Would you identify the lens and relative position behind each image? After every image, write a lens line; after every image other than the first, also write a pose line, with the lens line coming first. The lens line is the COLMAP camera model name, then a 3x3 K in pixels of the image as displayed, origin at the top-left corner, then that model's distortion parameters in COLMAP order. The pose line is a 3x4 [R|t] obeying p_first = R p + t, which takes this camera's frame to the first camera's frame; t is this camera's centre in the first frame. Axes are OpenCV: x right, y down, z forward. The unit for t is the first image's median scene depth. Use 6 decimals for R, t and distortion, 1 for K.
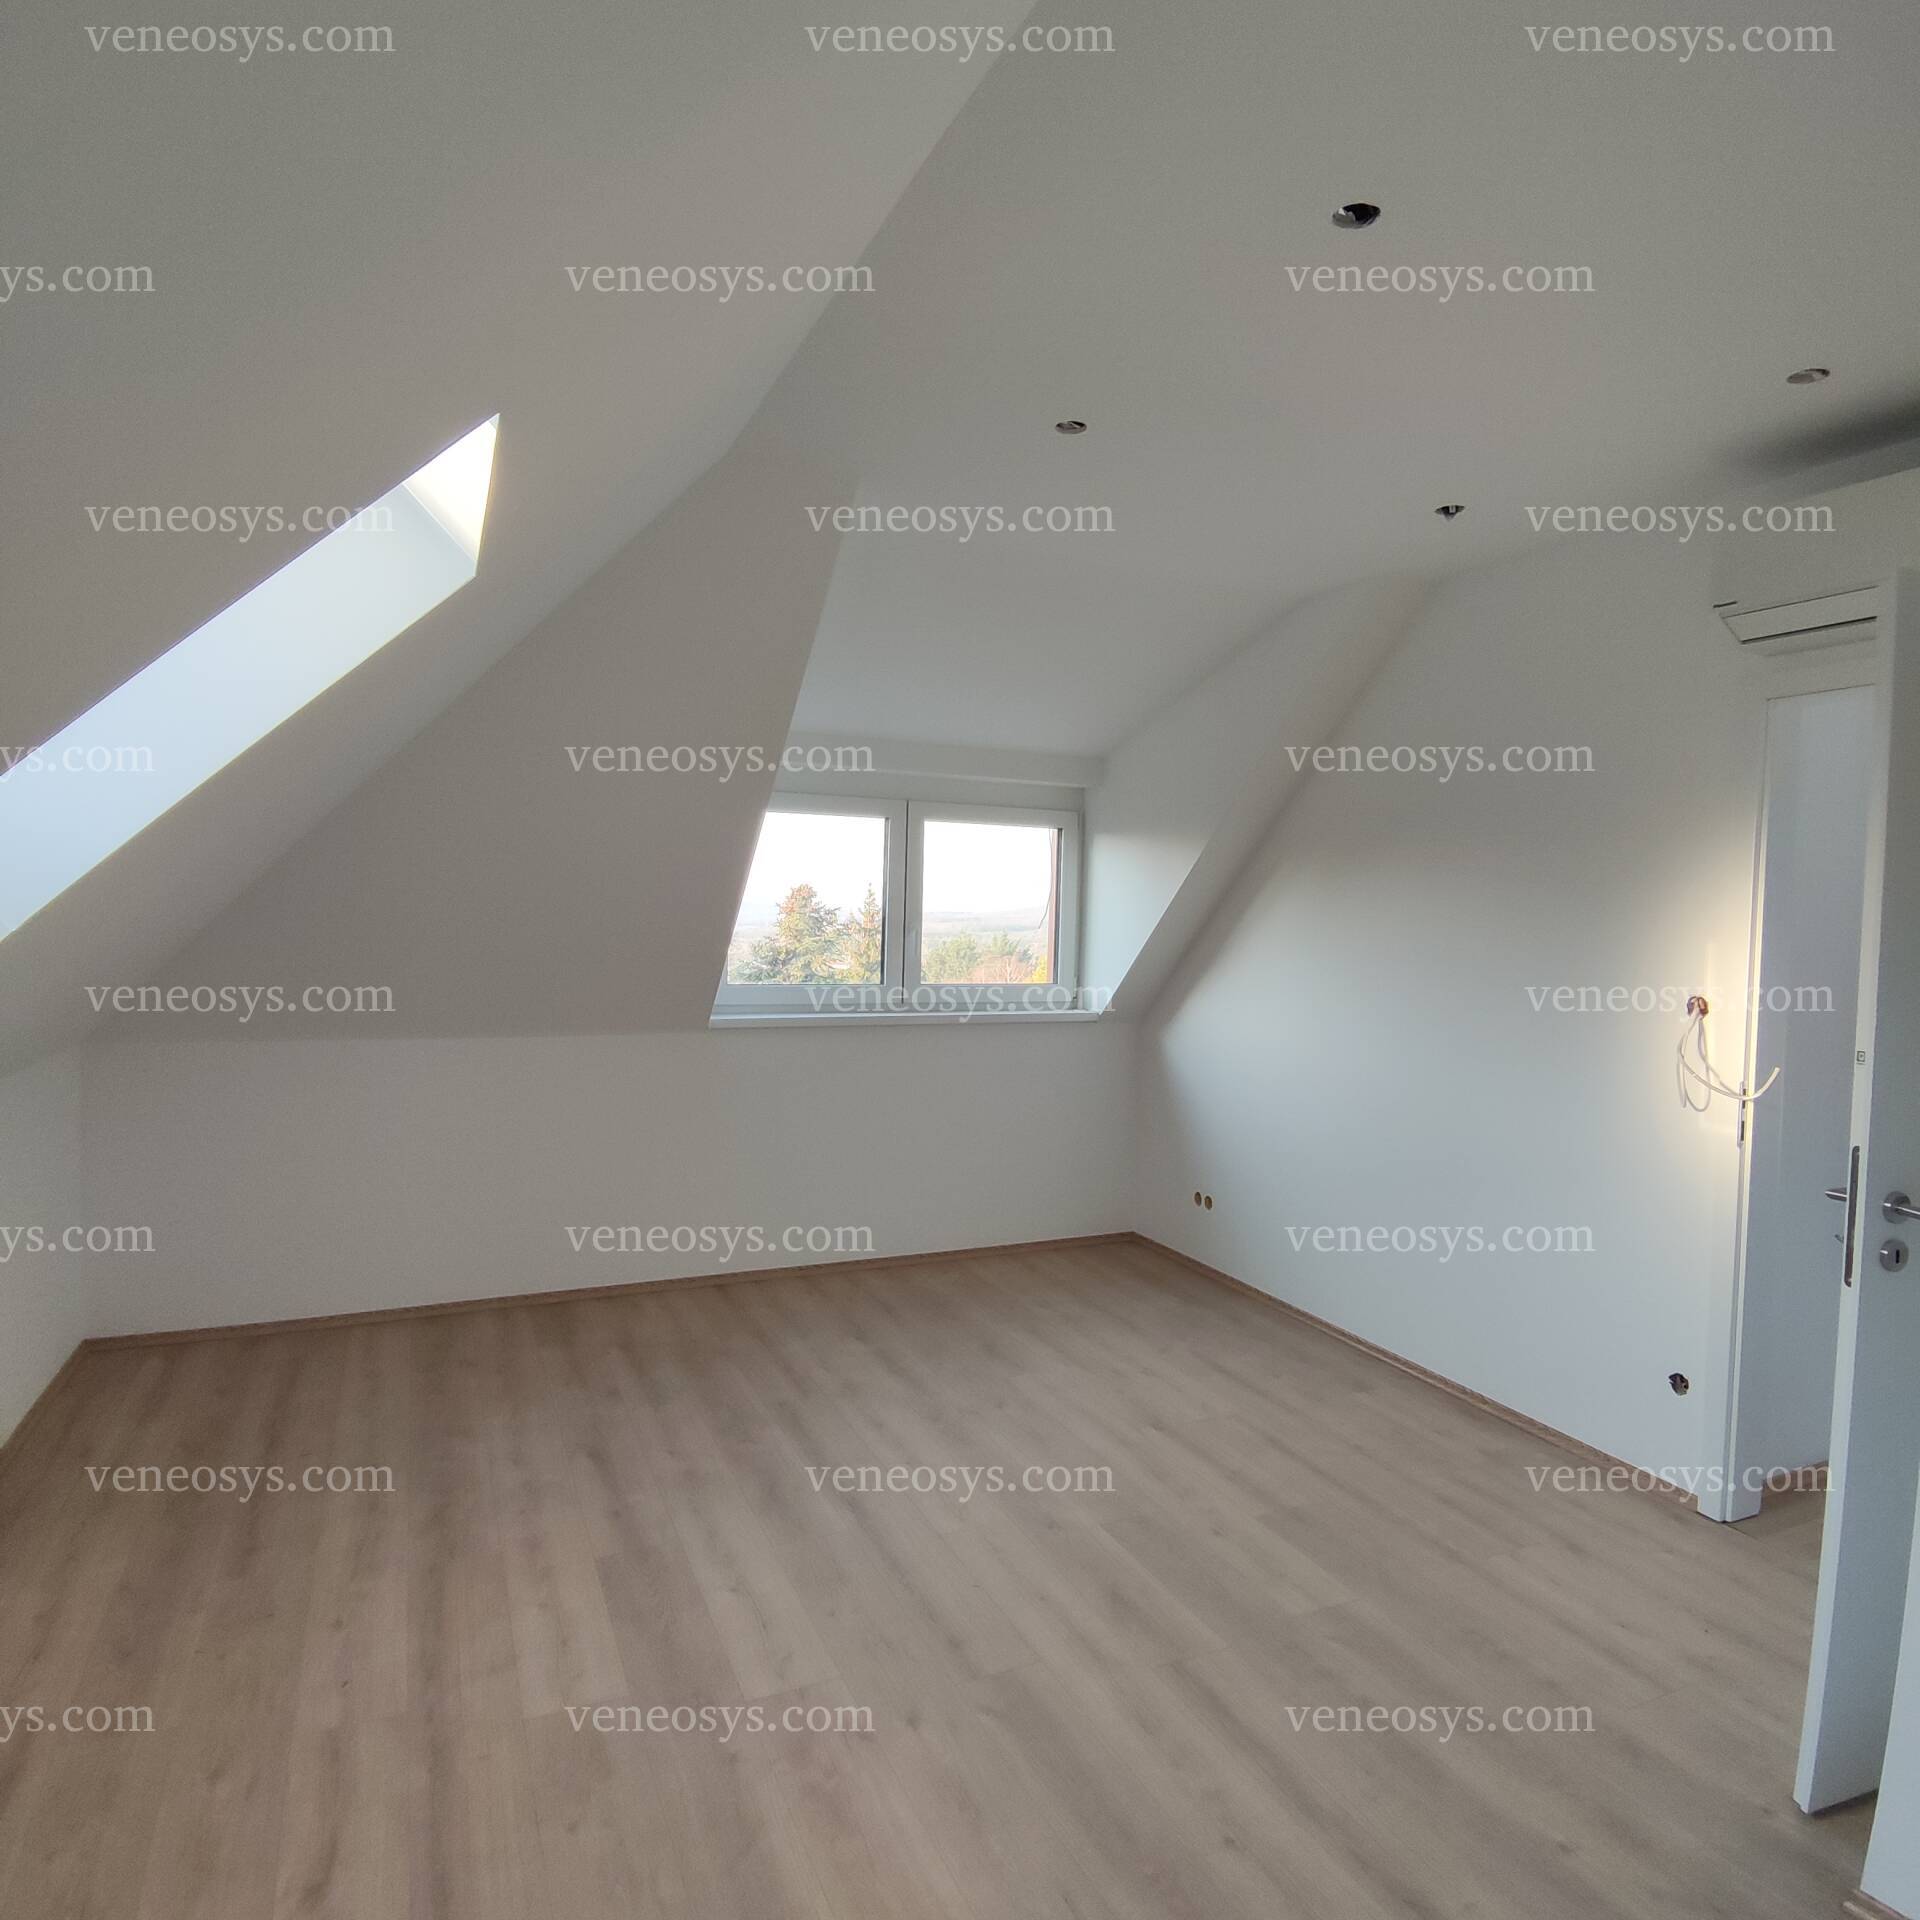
lens RADIAL K [[1196.0, 0, 960.8], [0, 1196.0, 956.9], [0, 0, 1]] dist [0.028251, -0.035758]
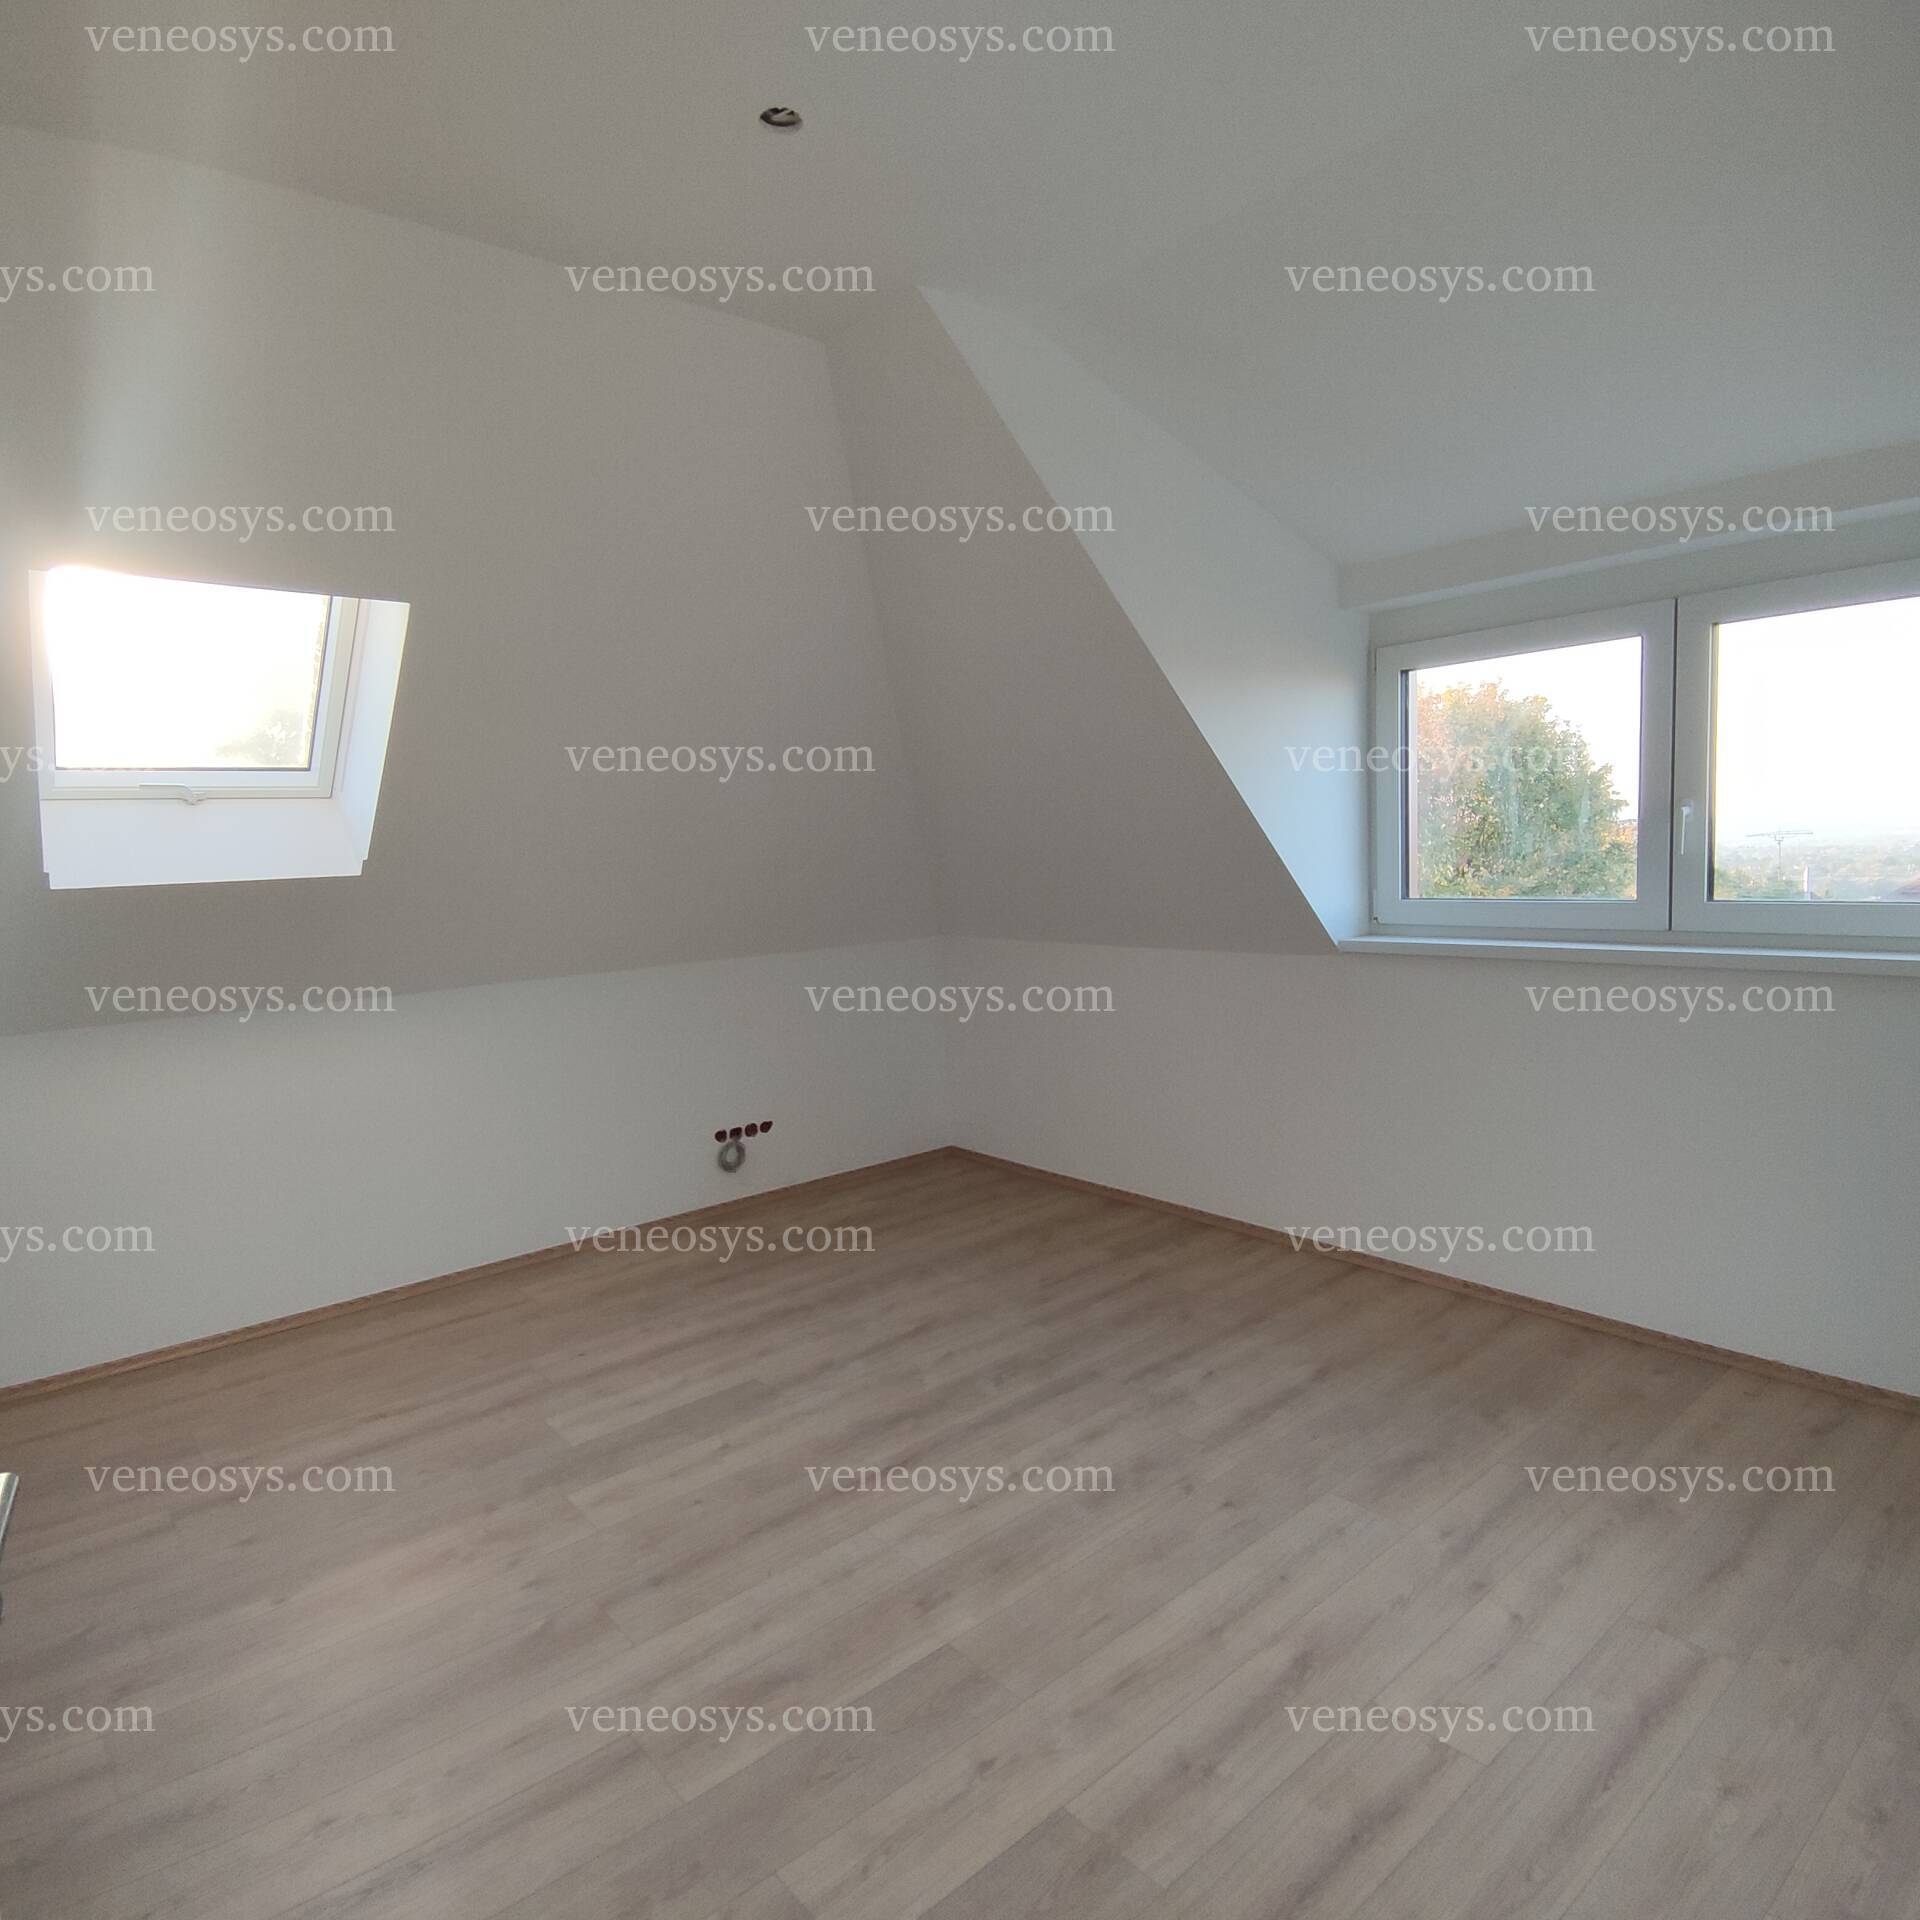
lens RADIAL K [[1196.0, 0, 958.3], [0, 1196.0, 961.7], [0, 0, 1]] dist [0.028251, -0.035758]
pose [[0.254638, 0.059165, -0.965225, 0.662910], [0.013790, 0.997803, 0.064800, 0.011703], [0.966938, -0.029811, 0.253262, 0.695289]]
